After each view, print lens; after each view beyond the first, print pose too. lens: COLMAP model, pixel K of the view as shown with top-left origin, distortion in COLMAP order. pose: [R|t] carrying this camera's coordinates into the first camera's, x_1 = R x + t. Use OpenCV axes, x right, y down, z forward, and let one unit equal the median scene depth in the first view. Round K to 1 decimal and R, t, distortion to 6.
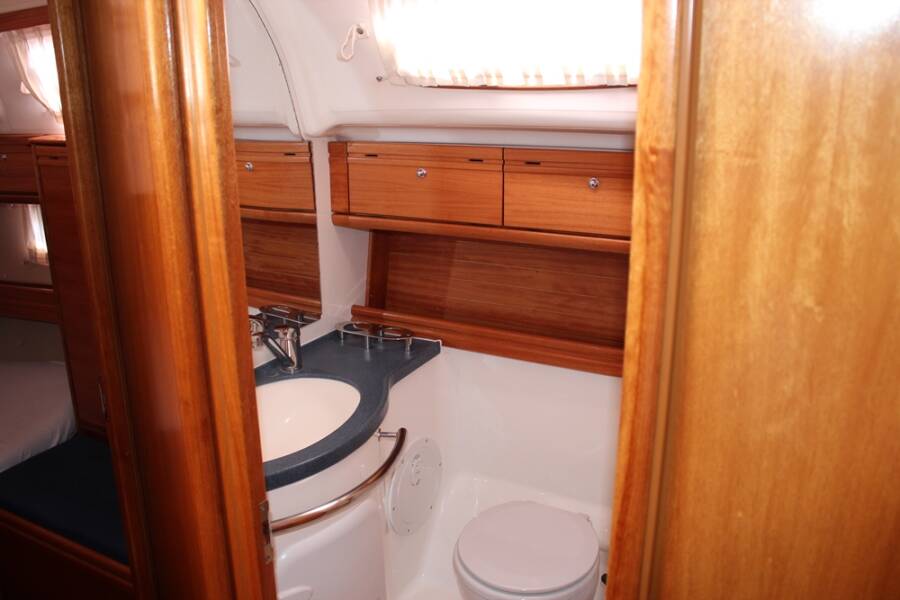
lens RADIAL K [[738.0, 0, 436.9], [0, 738.0, 294.2], [0, 0, 1]] dist [-0.179155, 0.137757]
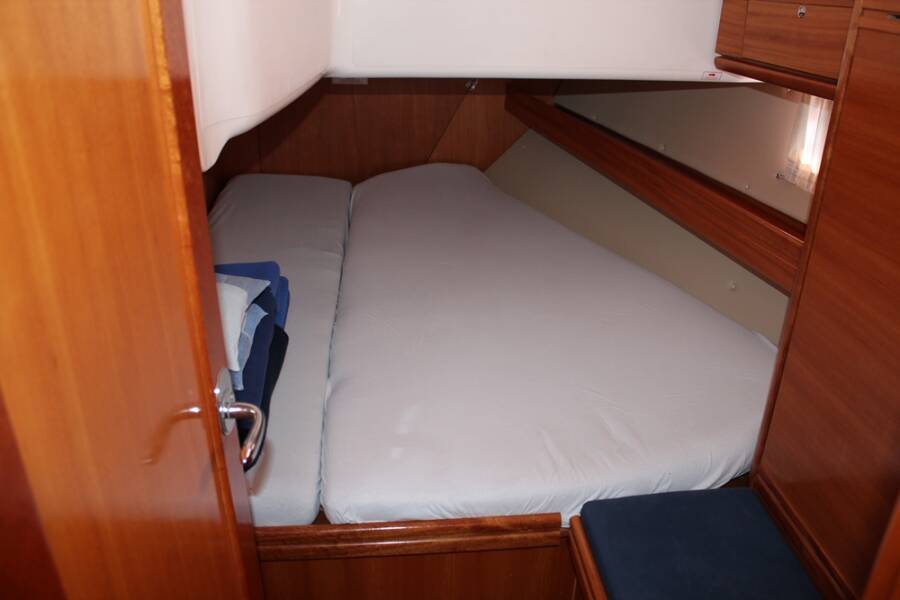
lens RADIAL K [[738.0, 0, 436.9], [0, 738.0, 294.2], [0, 0, 1]] dist [-0.179155, 0.137757]
pose [[0.535611, 0.374285, -0.756989, -0.227369], [-0.249999, 0.926509, 0.281214, -0.057472], [0.806611, 0.038625, 0.589819, 0.382324]]
